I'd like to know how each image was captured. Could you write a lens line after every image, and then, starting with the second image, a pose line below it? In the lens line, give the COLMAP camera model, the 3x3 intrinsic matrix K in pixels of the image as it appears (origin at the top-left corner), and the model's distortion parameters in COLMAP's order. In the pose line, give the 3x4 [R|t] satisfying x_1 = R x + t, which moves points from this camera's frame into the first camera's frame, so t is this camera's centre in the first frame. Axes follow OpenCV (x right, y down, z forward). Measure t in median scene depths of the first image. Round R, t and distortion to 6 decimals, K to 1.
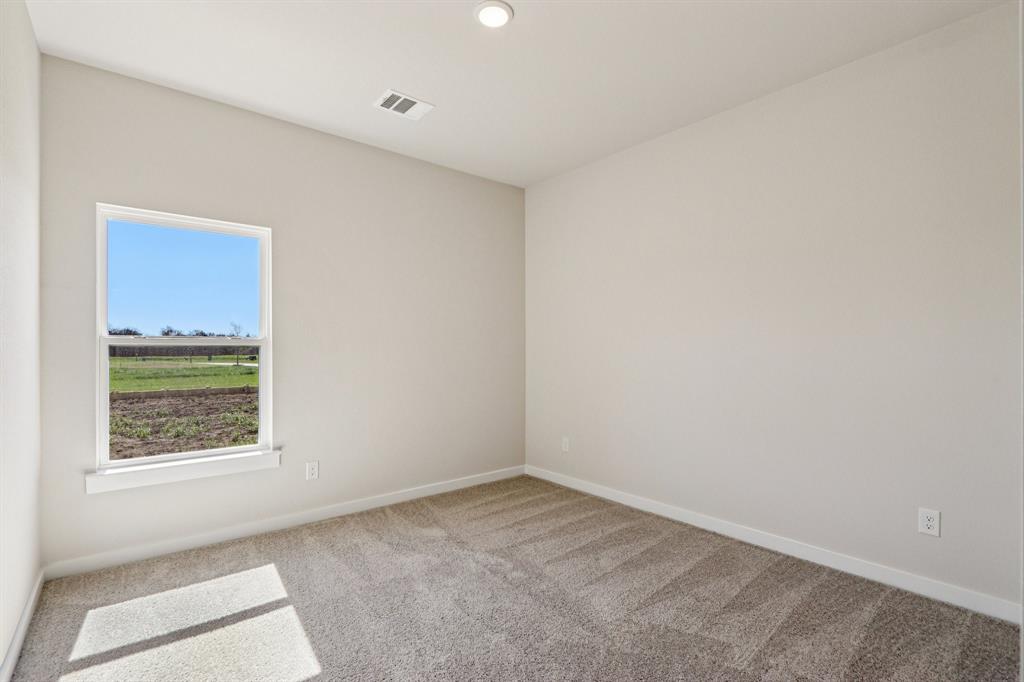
lens RADIAL K [[476.4, 0, 511.7], [0, 476.4, 345.5], [0, 0, 1]] dist [0.001403, -0.000424]
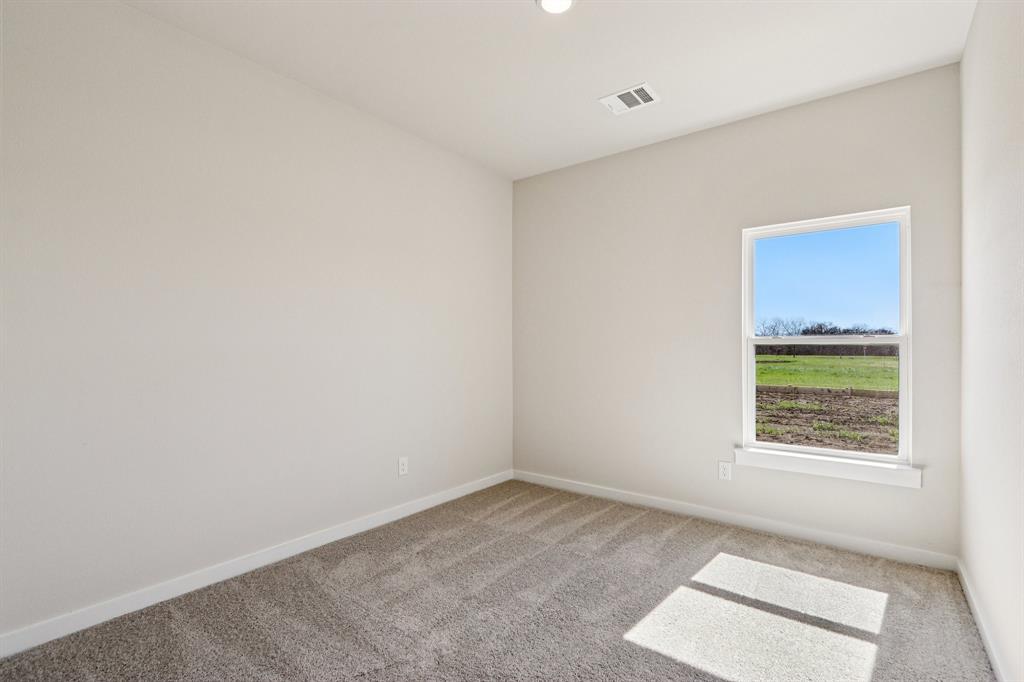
lens RADIAL K [[476.6, 0, 515.0], [0, 476.6, 345.7], [0, 0, 1]] dist [-0.014149, -0.000099]
pose [[0.227194, -0.006270, -0.973829, 0.179998], [0.008131, 0.999957, -0.004541, 0.002458], [0.973816, -0.006887, 0.227235, 0.143614]]
